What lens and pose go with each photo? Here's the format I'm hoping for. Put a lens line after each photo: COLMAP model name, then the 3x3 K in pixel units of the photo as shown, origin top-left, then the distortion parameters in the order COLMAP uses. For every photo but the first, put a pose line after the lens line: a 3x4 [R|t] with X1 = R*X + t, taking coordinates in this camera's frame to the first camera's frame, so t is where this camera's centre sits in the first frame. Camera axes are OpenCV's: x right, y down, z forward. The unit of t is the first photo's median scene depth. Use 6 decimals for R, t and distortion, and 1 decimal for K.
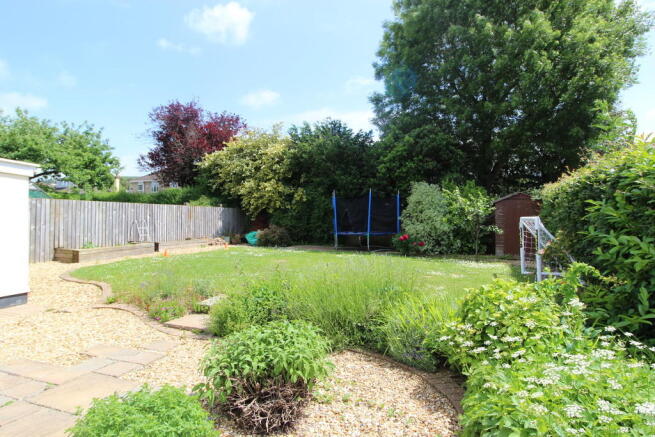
lens RADIAL K [[383.7, 0, 327.5], [0, 383.7, 218.5], [0, 0, 1]] dist [-0.001238, -0.000145]
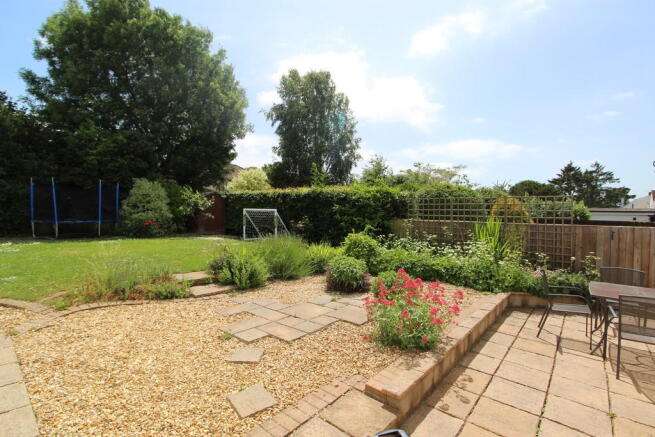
lens RADIAL K [[306.7, 0, 327.5], [0, 306.7, 218.5], [0, 0, 1]] dist [0.000469, -0.013635]
pose [[0.353367, -0.024595, 0.935161, -0.385796], [-0.016188, 0.999344, 0.032400, -0.005615], [-0.935345, -0.026587, 0.352737, 0.081920]]
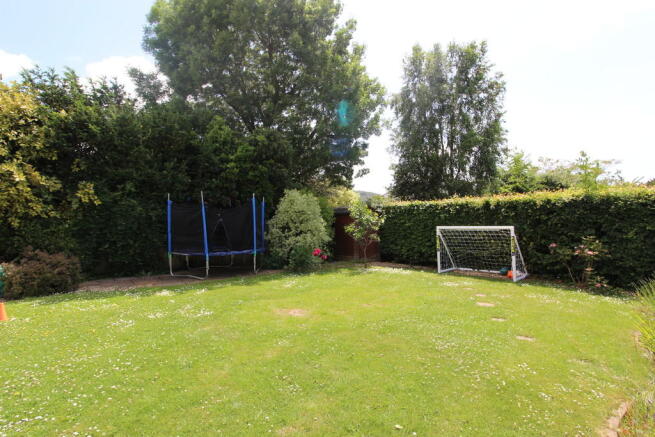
lens RADIAL K [[337.3, 0, 327.5], [0, 337.3, 218.5], [0, 0, 1]] dist [-0.003020, -0.000699]
pose [[0.488389, 0.001595, 0.872625, -0.339227], [0.016723, 0.999798, -0.011187, -0.013120], [-0.872466, 0.020057, 0.488263, 0.445588]]
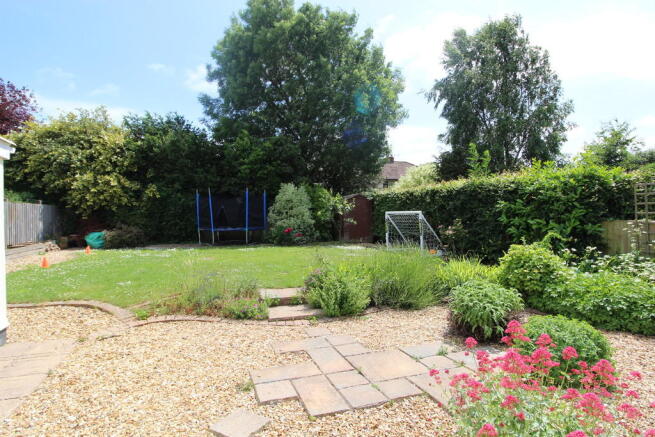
lens RADIAL K [[357.6, 0, 327.5], [0, 357.6, 218.5], [0, 0, 1]] dist [0.000205, -0.000071]
pose [[0.780344, -0.022823, 0.624934, -0.286701], [0.016193, 0.999736, 0.016290, -0.001936], [-0.625141, -0.002592, 0.780507, 0.053074]]
